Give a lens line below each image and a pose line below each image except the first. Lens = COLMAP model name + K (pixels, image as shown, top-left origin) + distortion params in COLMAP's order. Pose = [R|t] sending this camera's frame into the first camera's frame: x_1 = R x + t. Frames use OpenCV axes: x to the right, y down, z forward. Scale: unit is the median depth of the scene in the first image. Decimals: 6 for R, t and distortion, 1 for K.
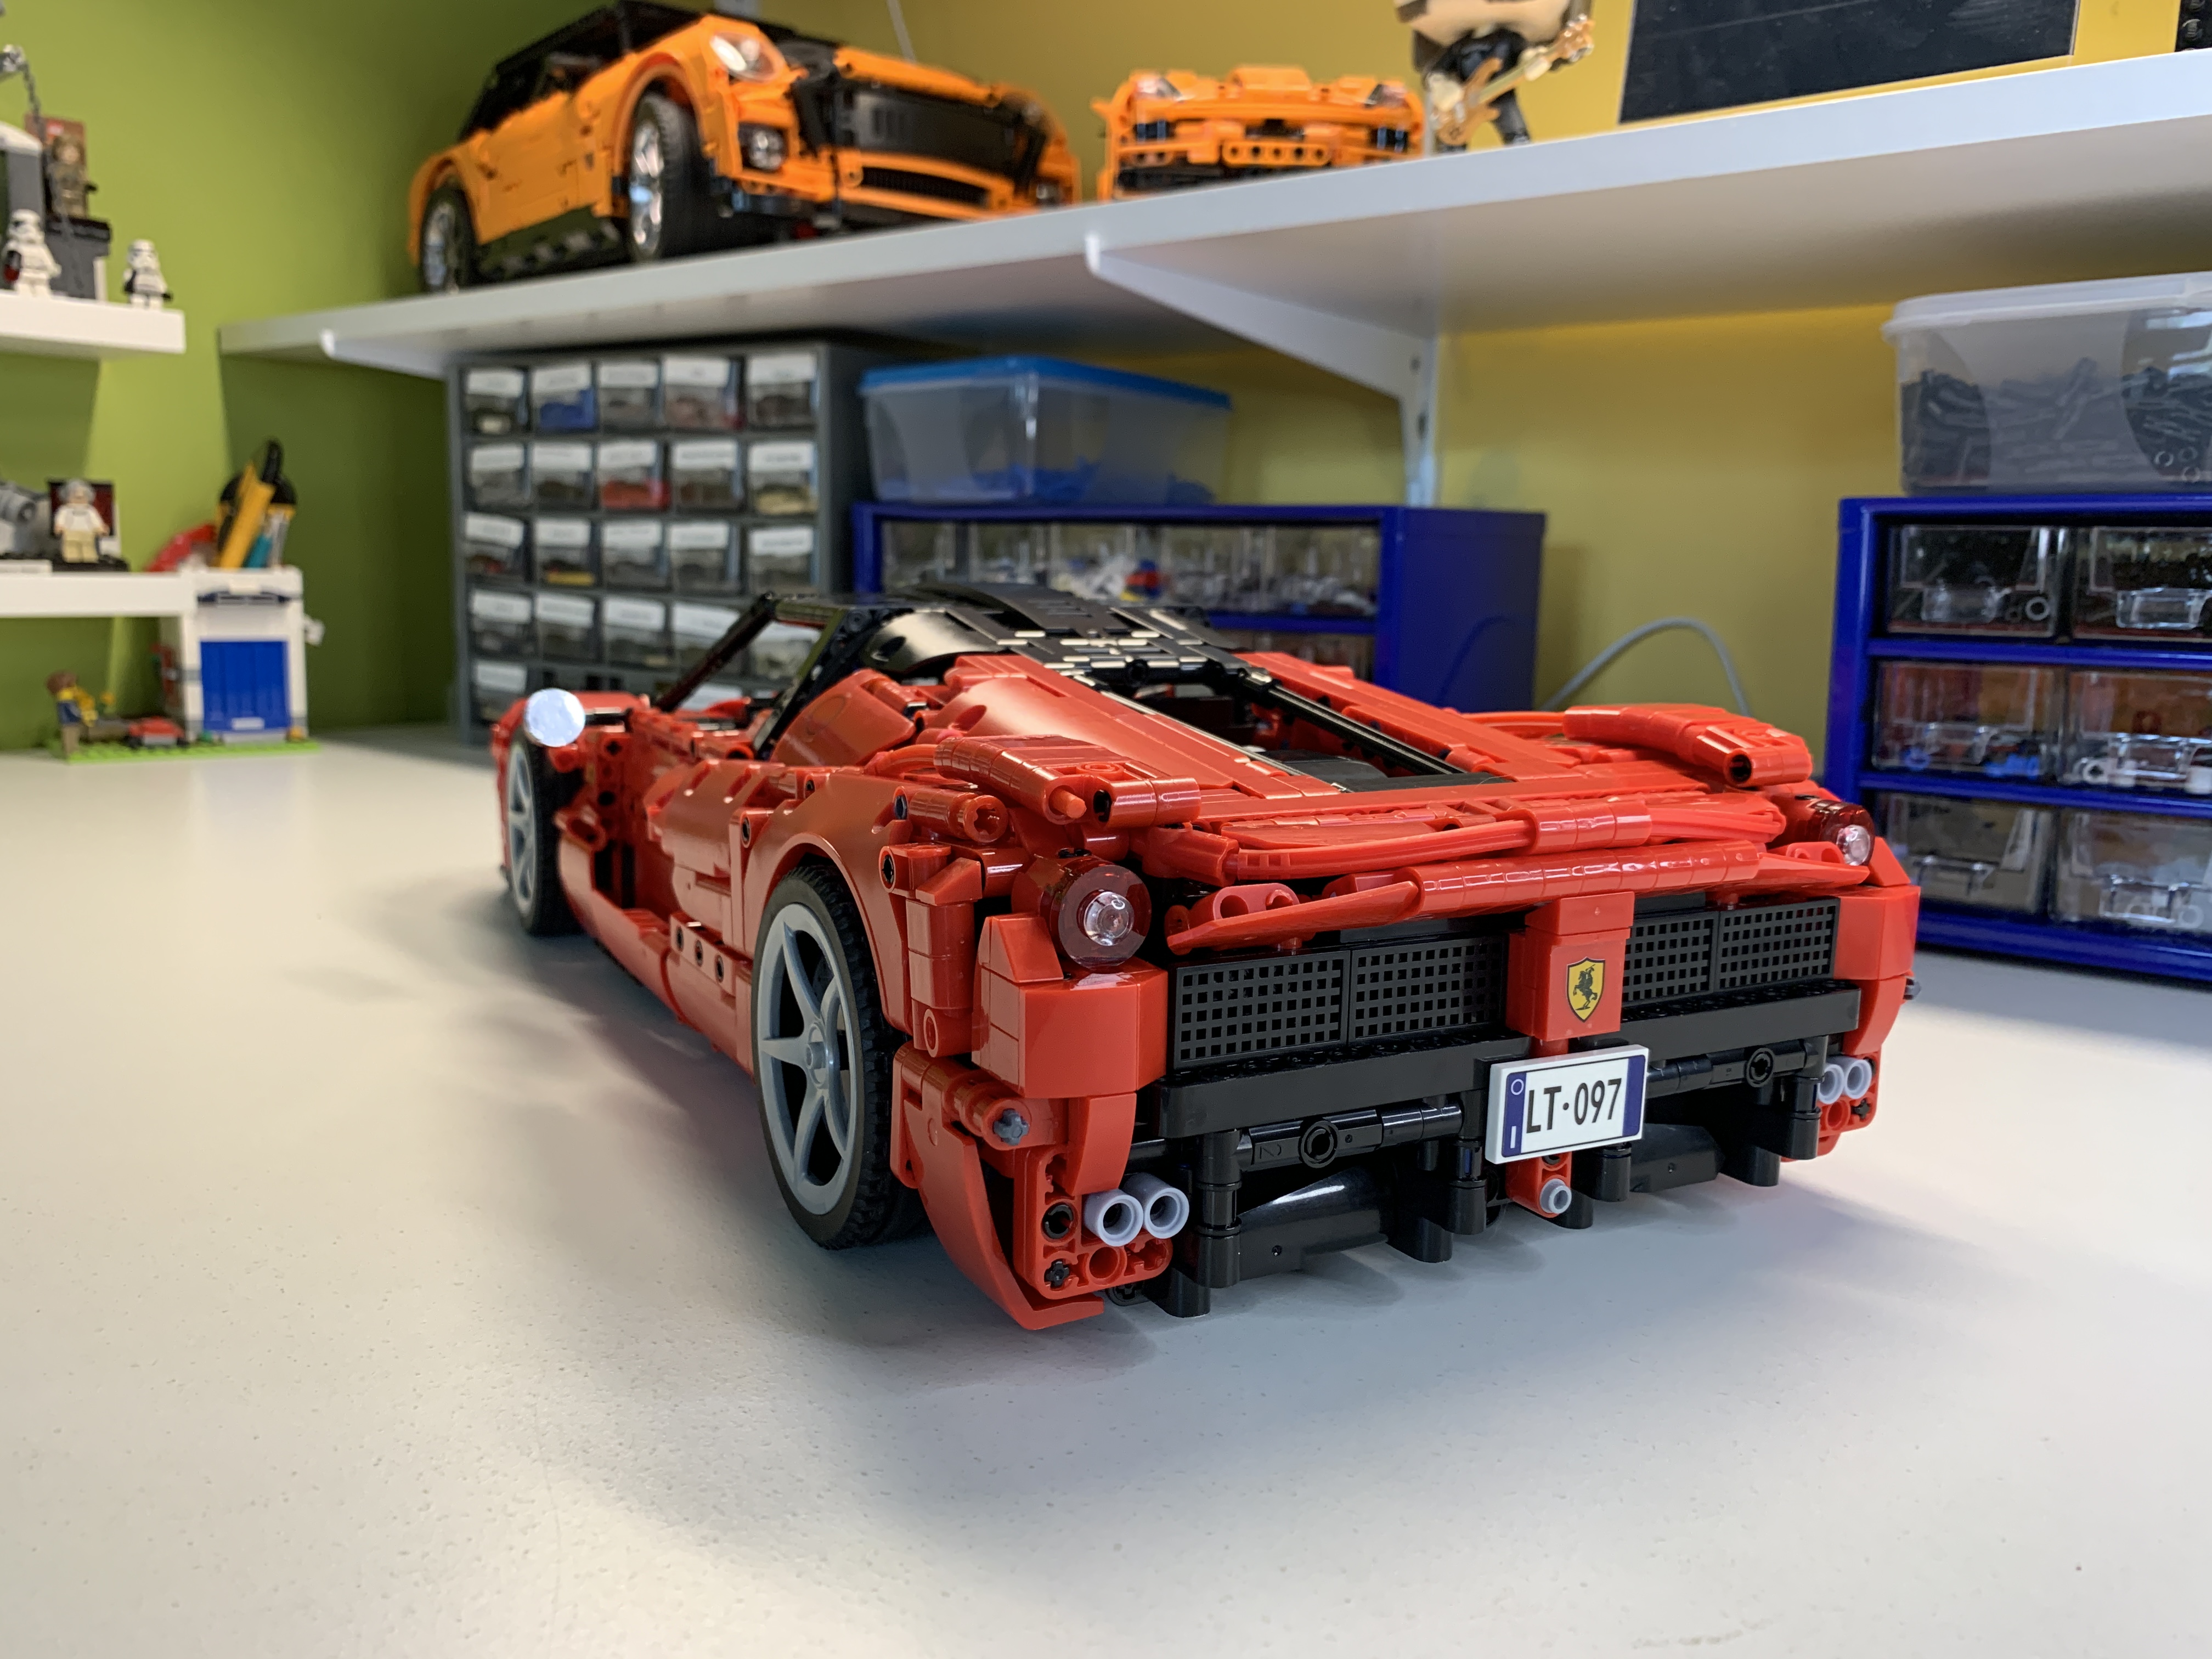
lens RADIAL K [[1743.1, 0, 1122.3], [0, 1743.1, 827.8], [0, 0, 1]] dist [0.002278, -0.002127]
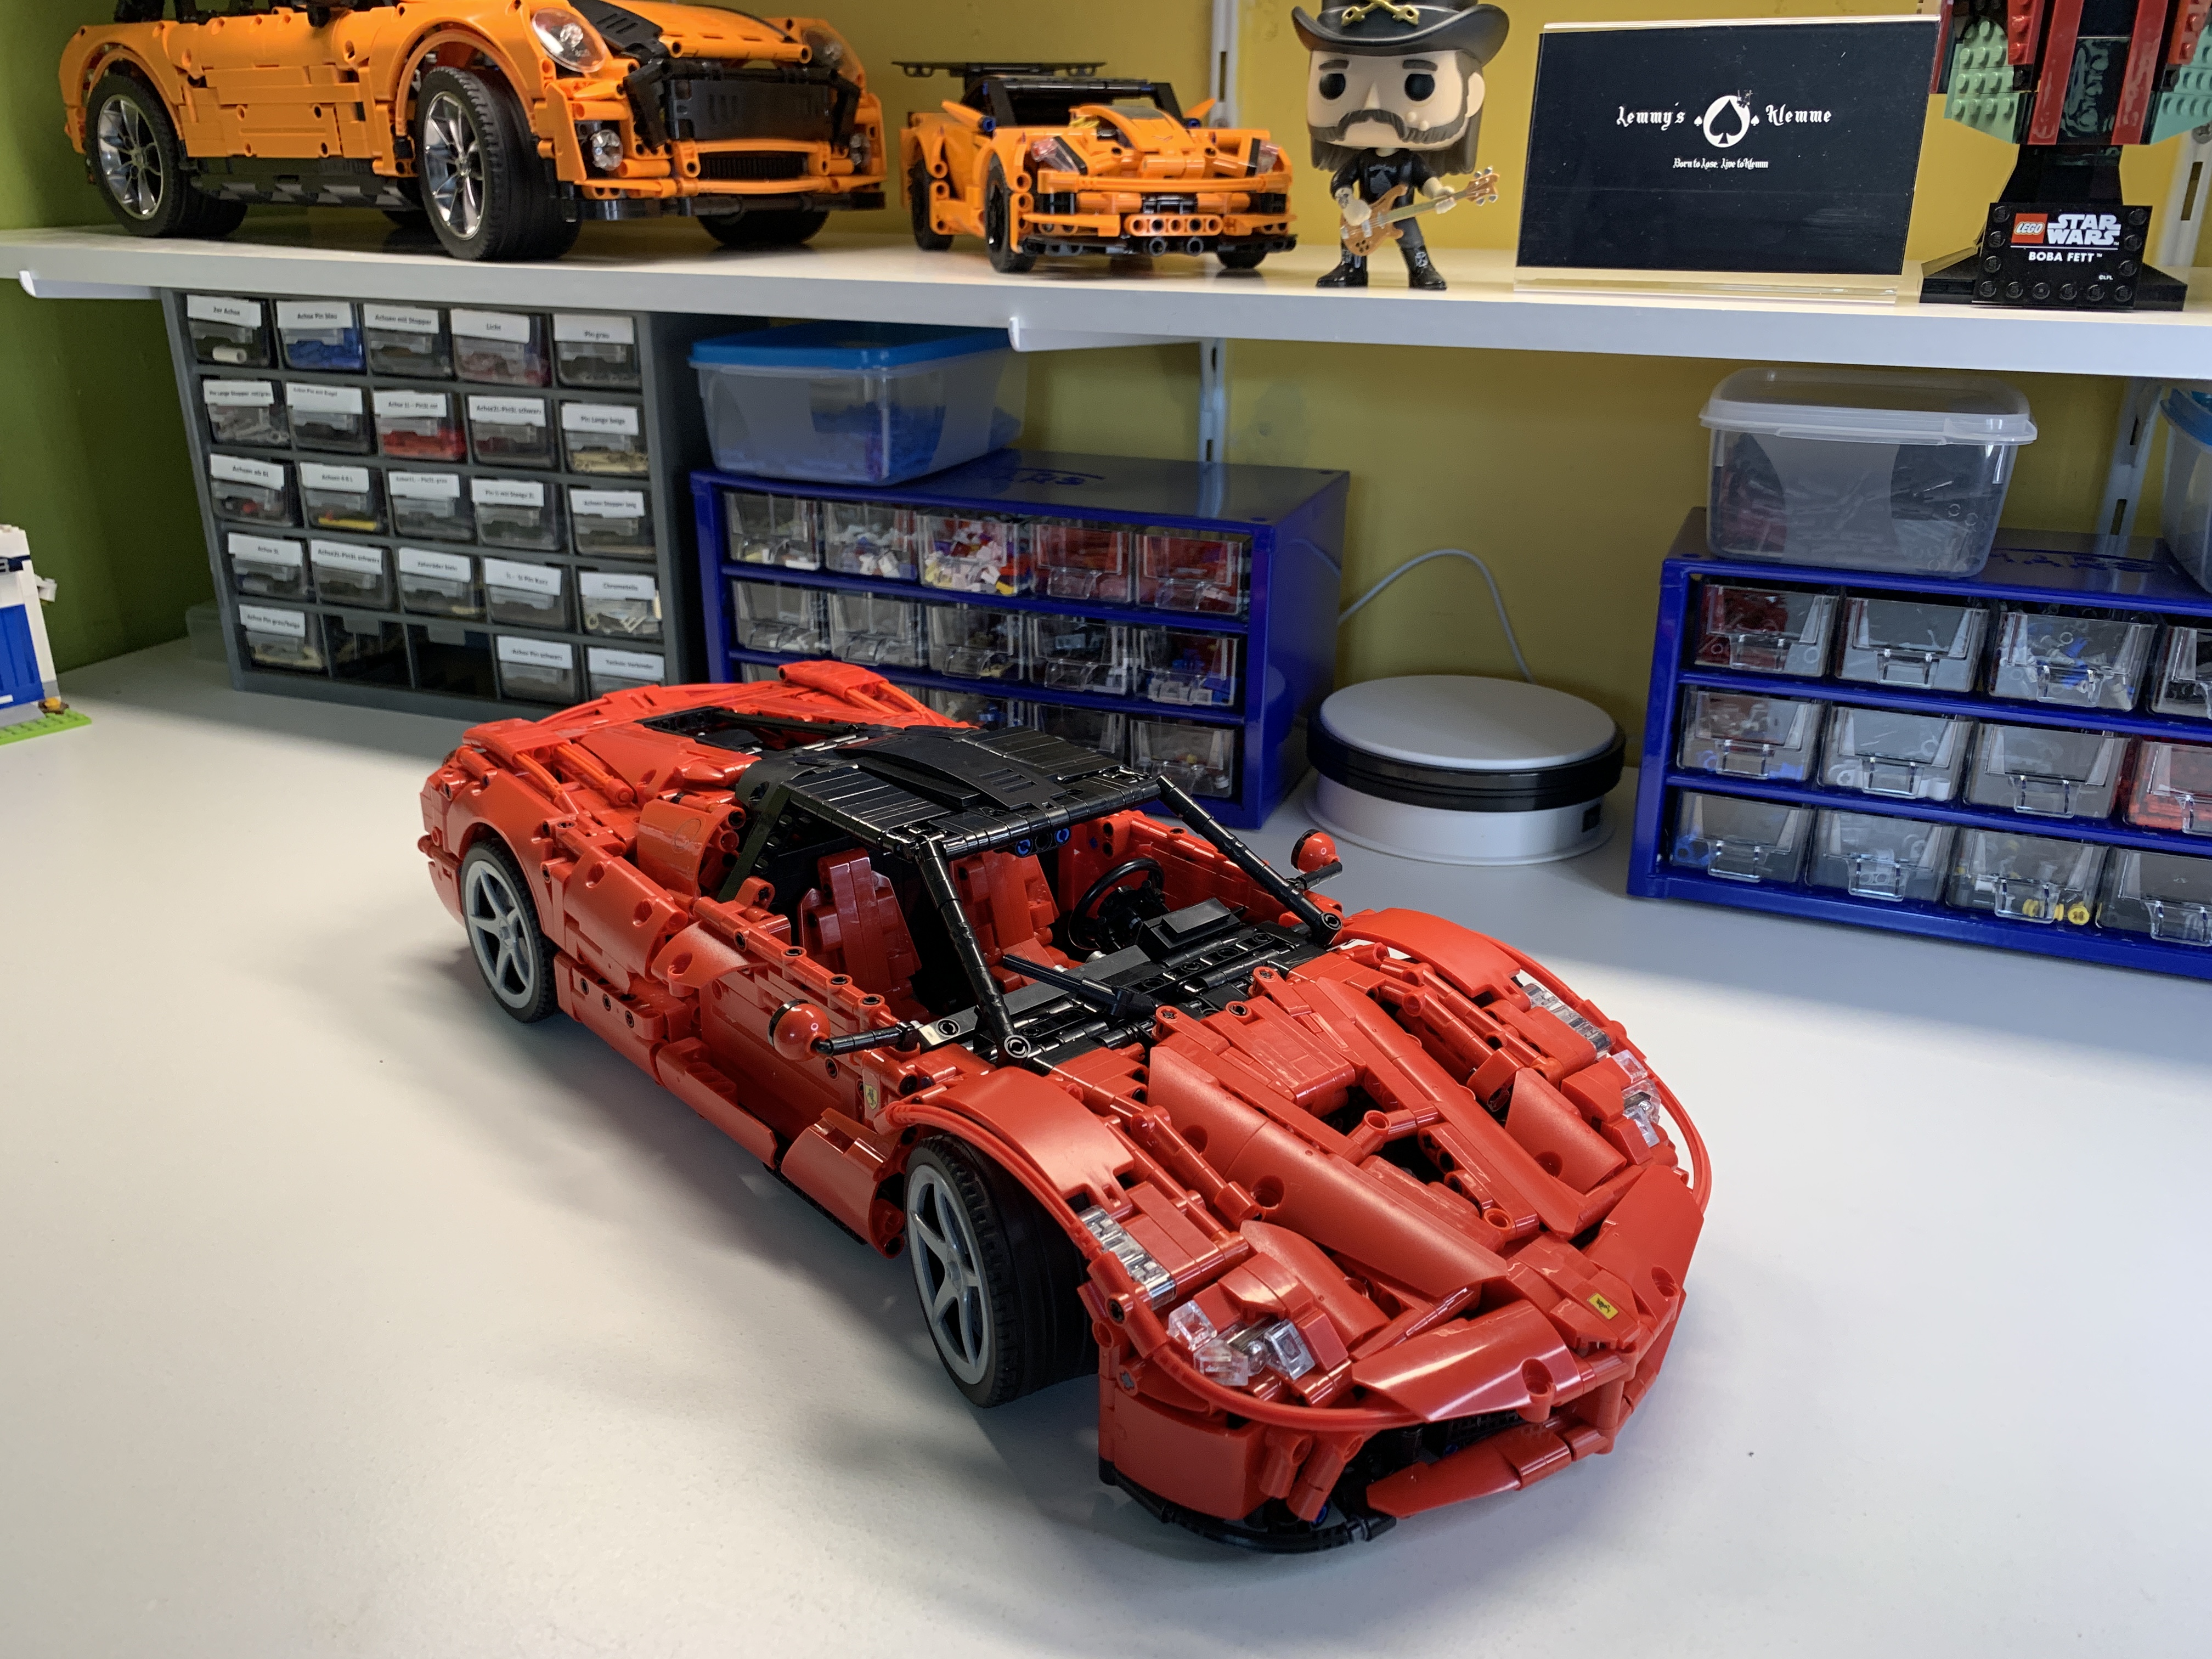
lens RADIAL K [[1743.1, 0, 1122.3], [0, 1743.1, 827.8], [0, 0, 1]] dist [0.002278, -0.002127]
pose [[0.963114, -0.107700, 0.246601, -0.181512], [0.048426, 0.970821, 0.234864, -0.207763], [-0.264701, -0.214259, 0.940227, -0.055103]]
